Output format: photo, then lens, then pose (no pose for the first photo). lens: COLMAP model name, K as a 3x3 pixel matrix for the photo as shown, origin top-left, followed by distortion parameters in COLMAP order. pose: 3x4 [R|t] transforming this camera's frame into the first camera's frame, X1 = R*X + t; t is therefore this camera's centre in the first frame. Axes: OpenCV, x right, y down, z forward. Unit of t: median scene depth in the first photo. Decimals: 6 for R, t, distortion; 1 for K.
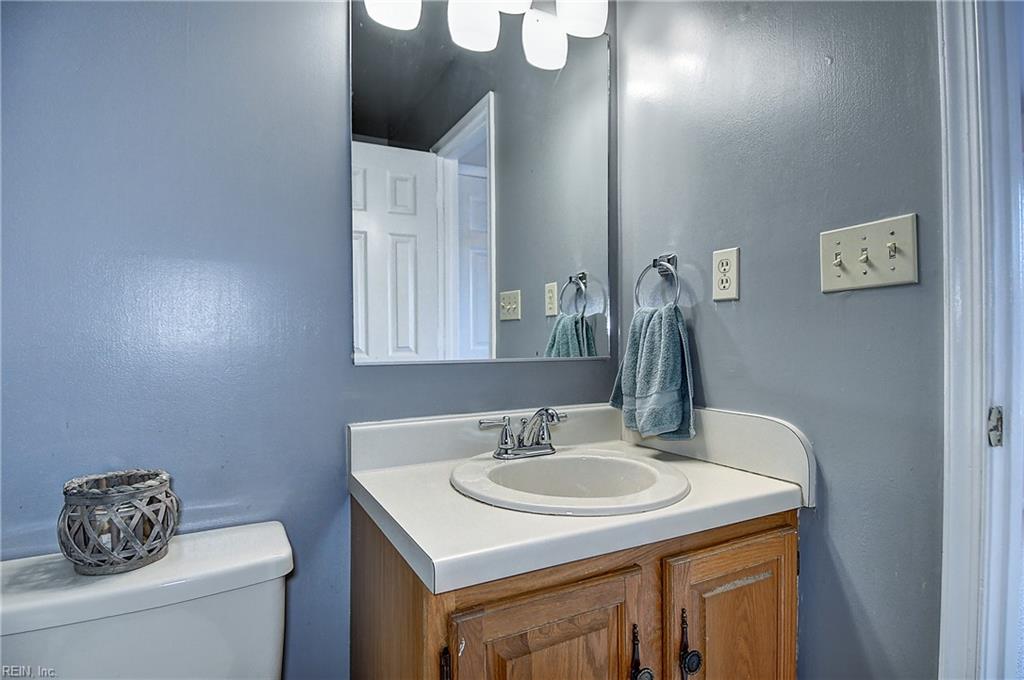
lens RADIAL K [[532.5, 0, 512.0], [0, 532.5, 340.0], [0, 0, 1]] dist [0.048291, -0.050373]
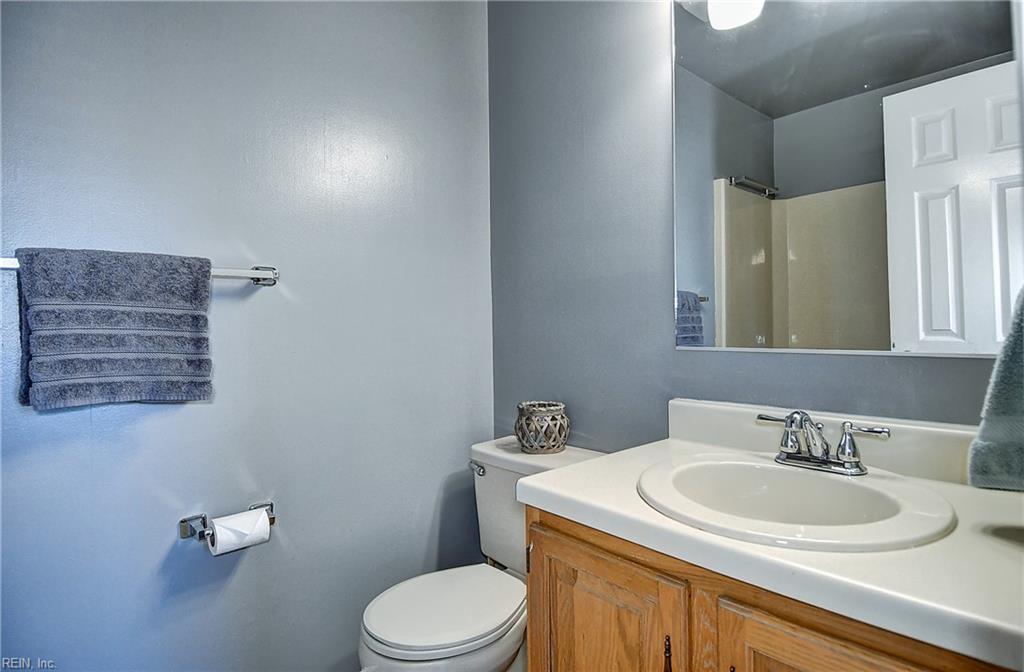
lens RADIAL K [[505.9, 0, 512.0], [0, 505.9, 336.0], [0, 0, 1]] dist [-0.002024, -0.000536]
pose [[0.280270, 0.031931, -0.959390, 0.828746], [0.008526, 0.999324, 0.035751, -0.023025], [0.959883, -0.018200, 0.279809, 0.424556]]
